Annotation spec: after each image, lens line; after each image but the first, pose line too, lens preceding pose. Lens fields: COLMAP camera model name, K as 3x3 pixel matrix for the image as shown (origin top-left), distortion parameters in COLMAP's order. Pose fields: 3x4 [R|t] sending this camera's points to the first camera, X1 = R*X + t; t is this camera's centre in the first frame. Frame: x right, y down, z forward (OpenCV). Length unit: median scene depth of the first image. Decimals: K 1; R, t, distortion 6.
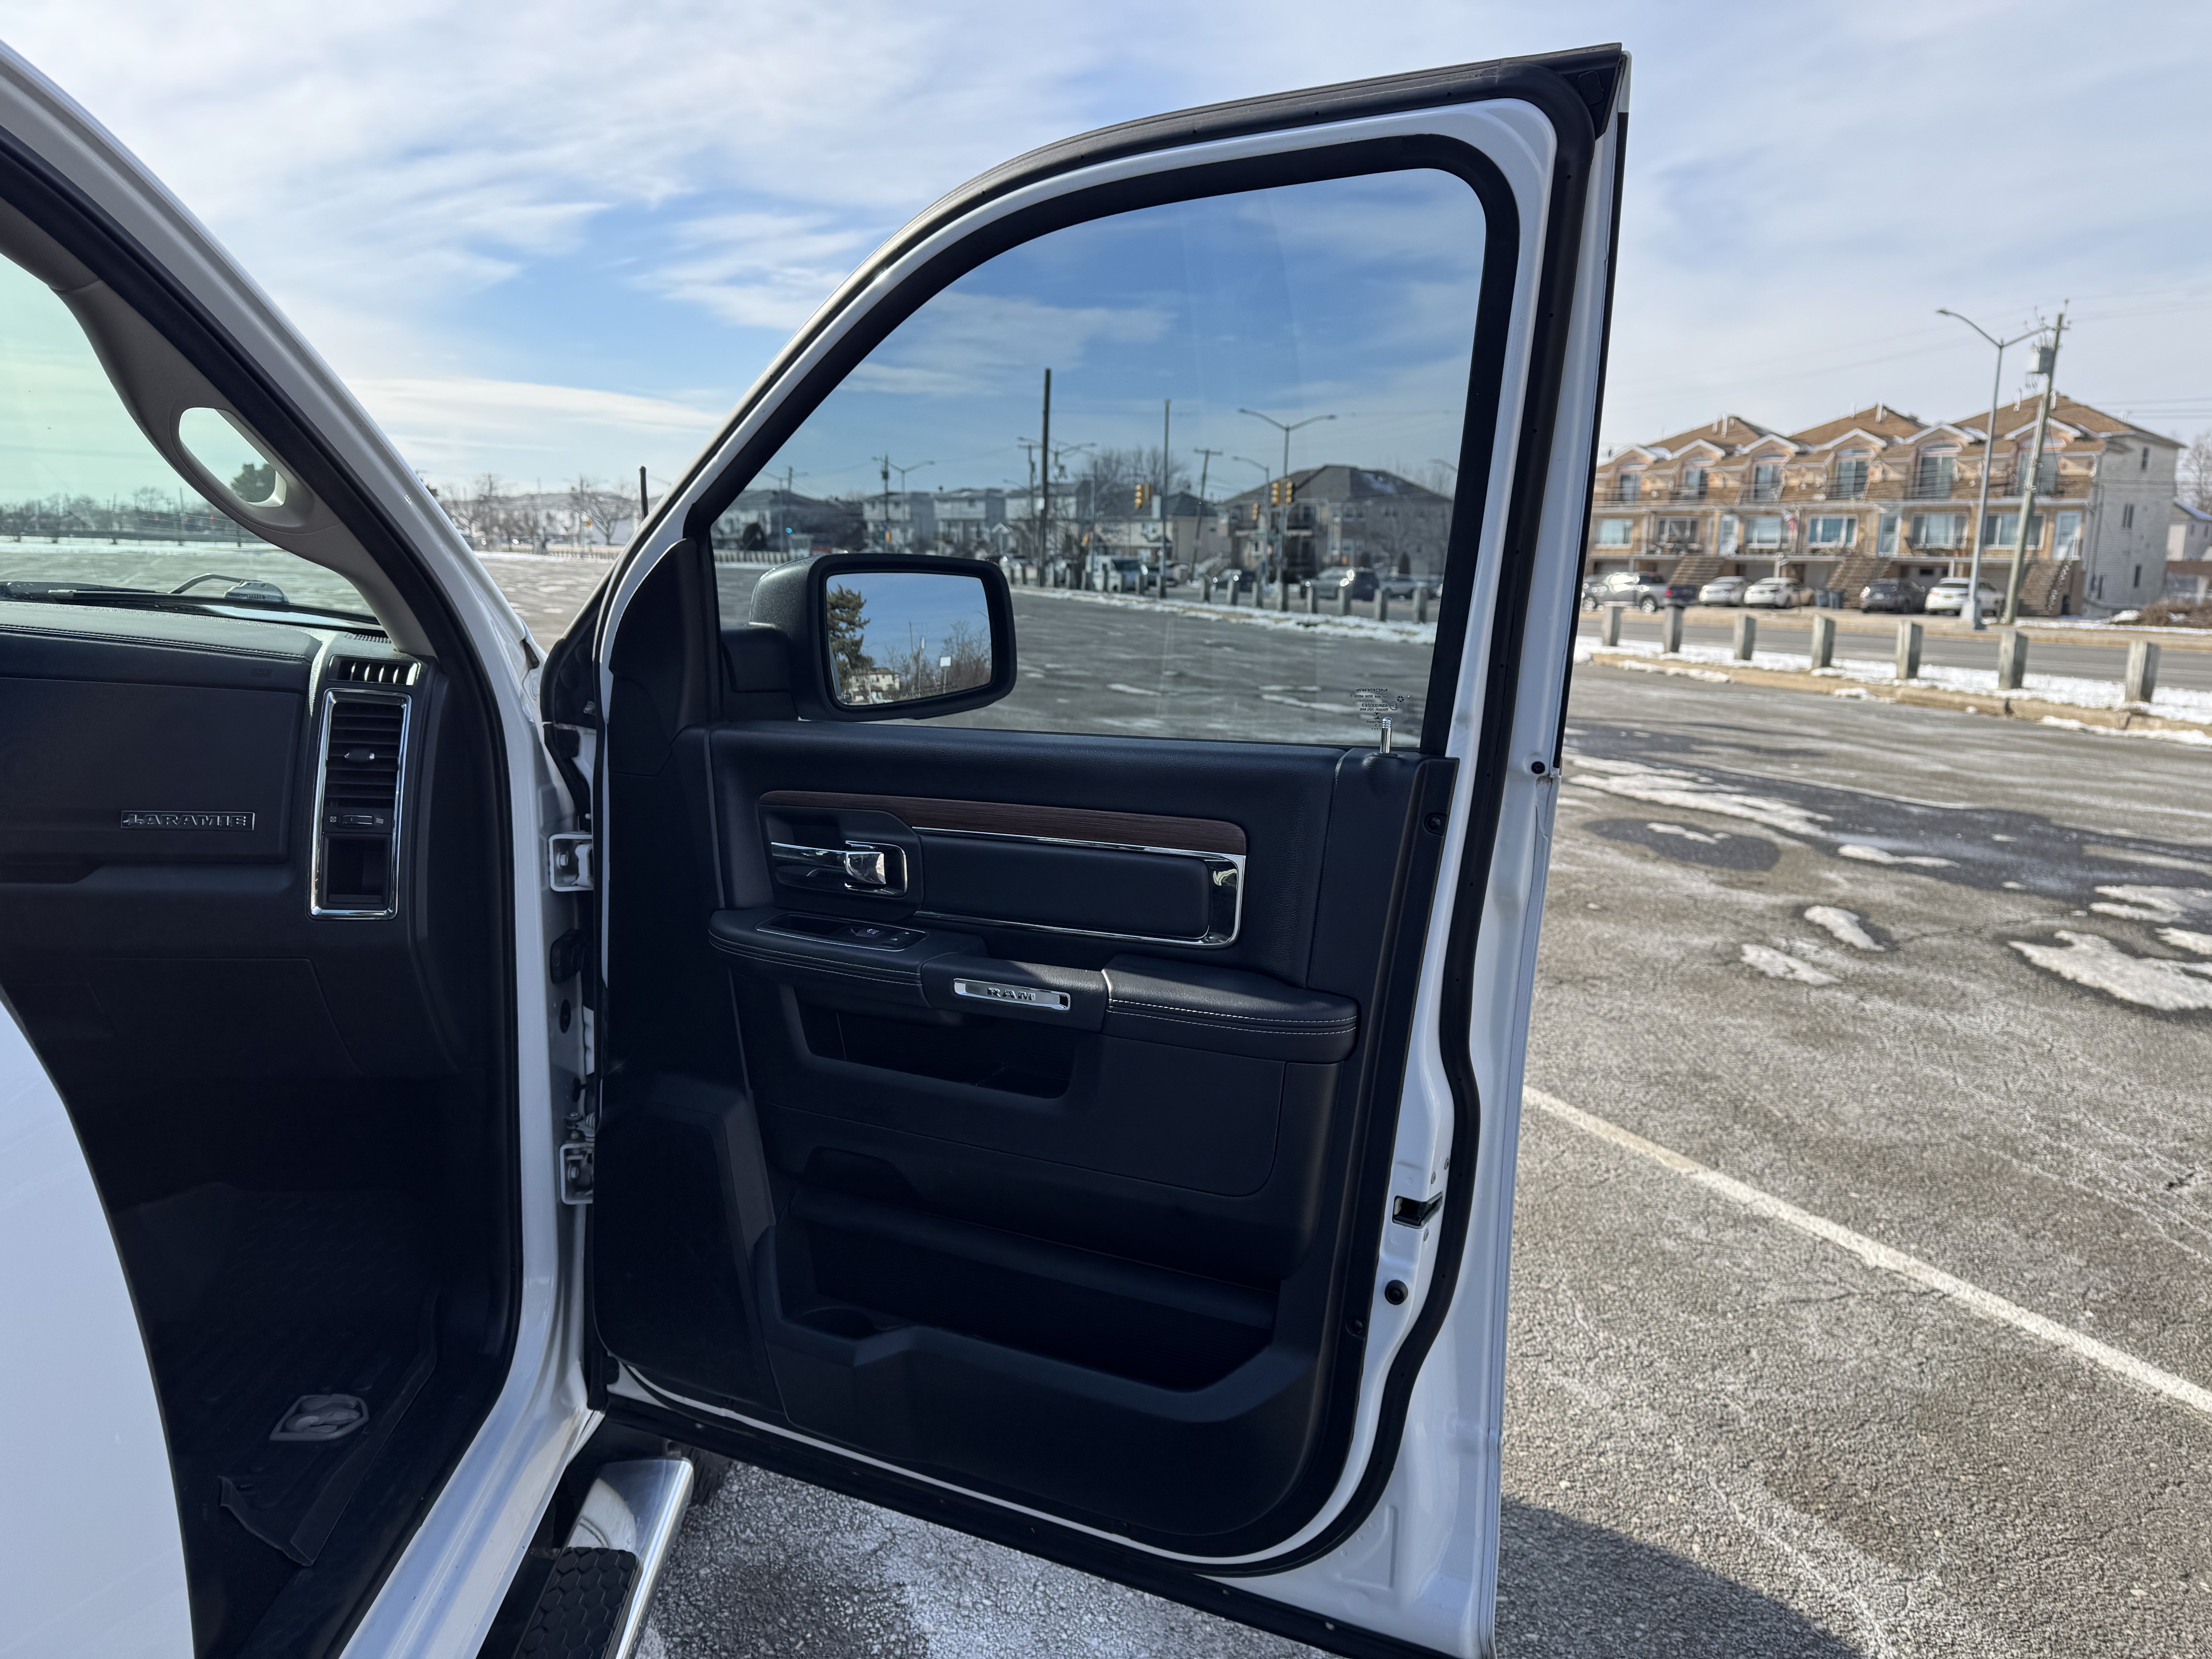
lens RADIAL K [[1539.1, 0, 1092.3], [0, 1539.1, 830.2], [0, 0, 1]] dist [-0.008971, -0.007919]
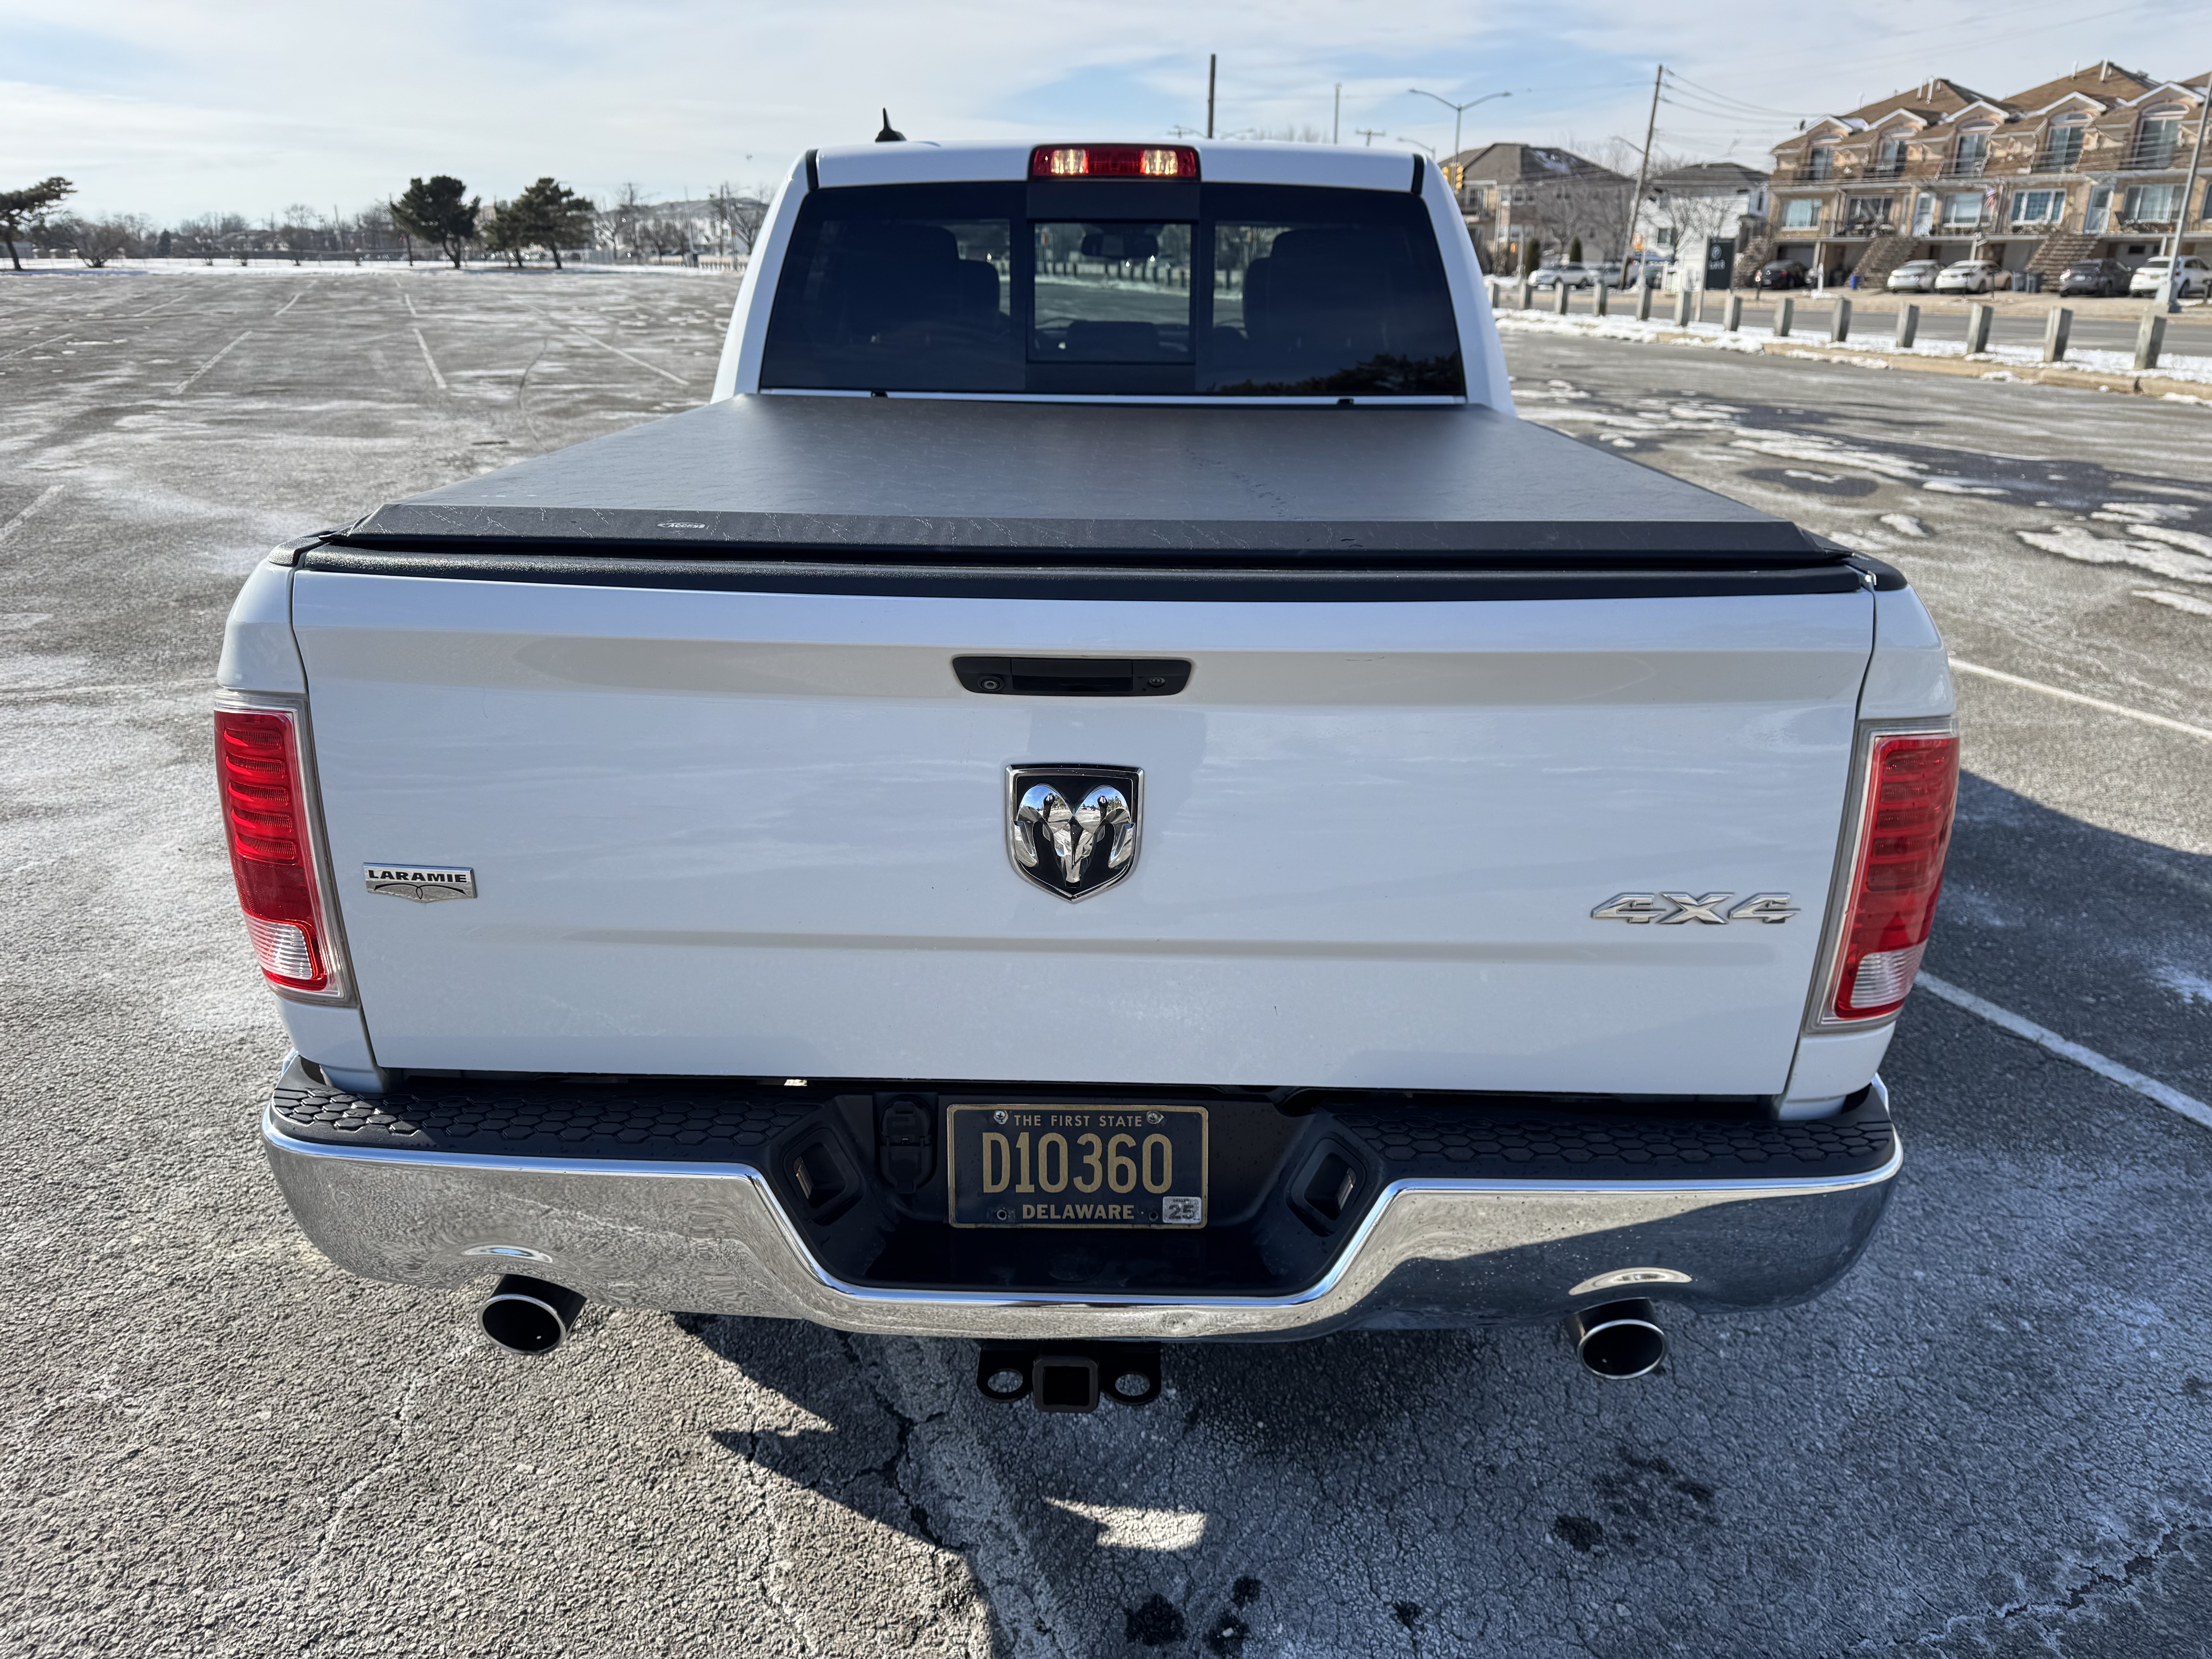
lens RADIAL K [[1539.1, 0, 1120.9], [0, 1539.1, 818.4], [0, 0, 1]] dist [-0.008971, -0.007919]
pose [[0.997059, 0.001949, -0.076616, -0.088349], [0.011599, 0.984325, 0.175983, 0.039911], [0.075758, -0.176354, 0.981407, -0.320348]]
